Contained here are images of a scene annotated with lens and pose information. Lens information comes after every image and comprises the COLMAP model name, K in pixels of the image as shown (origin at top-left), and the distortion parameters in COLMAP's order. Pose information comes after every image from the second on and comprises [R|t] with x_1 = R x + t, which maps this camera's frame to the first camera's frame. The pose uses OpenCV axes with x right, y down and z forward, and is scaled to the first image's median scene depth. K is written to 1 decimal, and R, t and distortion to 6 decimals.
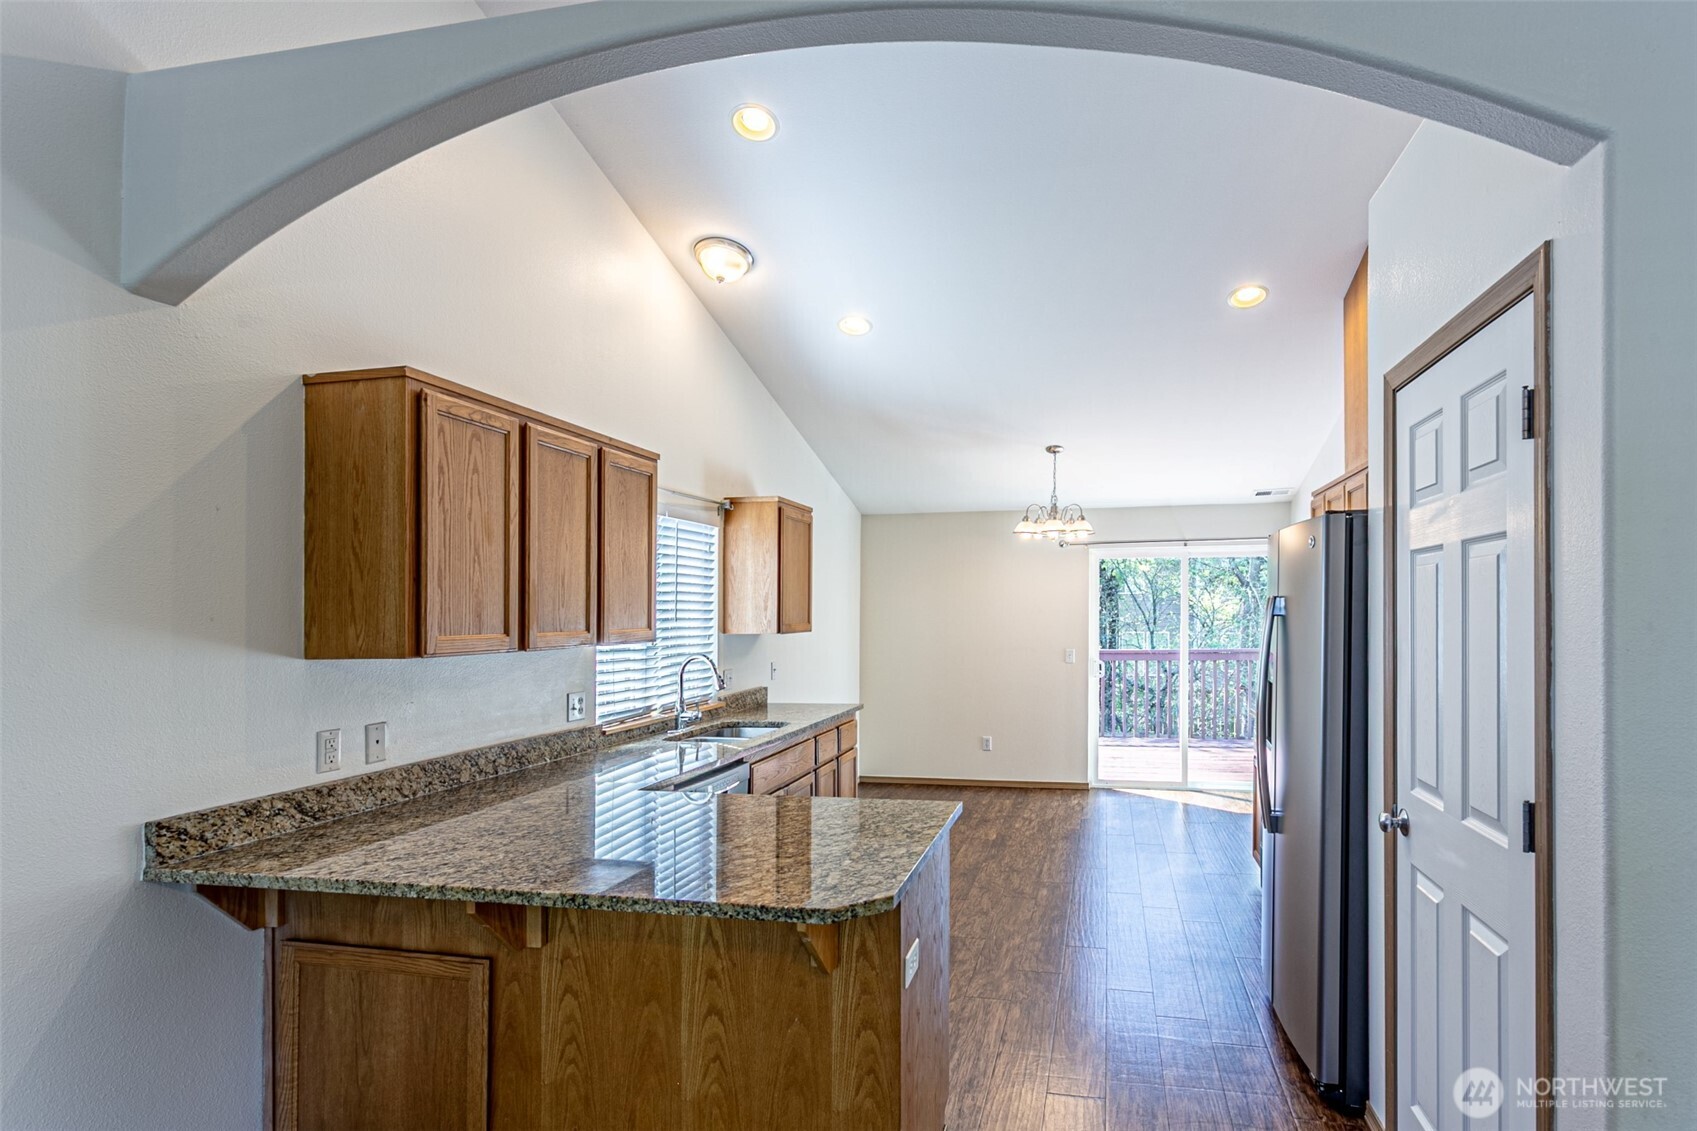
lens RADIAL K [[854.4, 0, 878.0], [0, 854.4, 584.0], [0, 0, 1]] dist [0.002813, 0.001235]
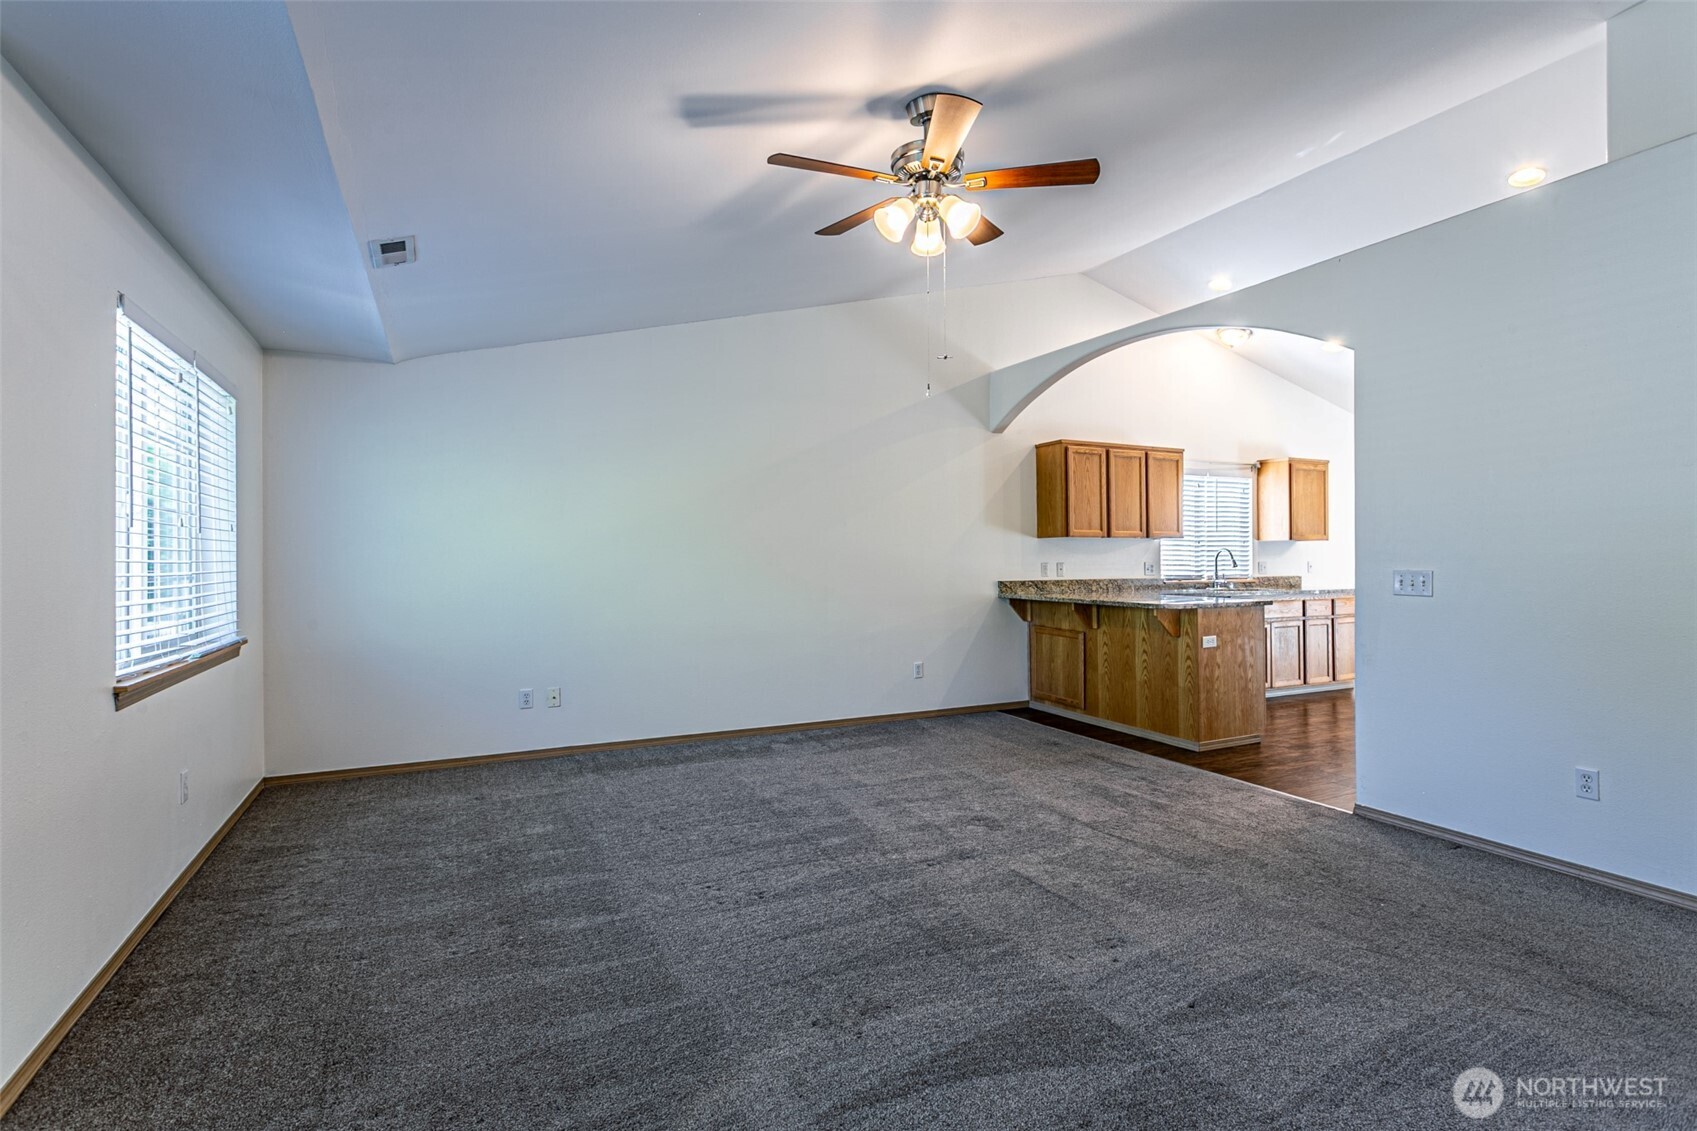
lens RADIAL K [[854.4, 0, 878.0], [0, 854.4, 584.0], [0, 0, 1]] dist [0.002813, 0.001235]
pose [[0.647555, 0.021076, -0.761727, 1.265423], [0.024632, 0.998516, 0.048567, 0.086940], [0.761621, -0.050212, 0.646075, -1.387189]]
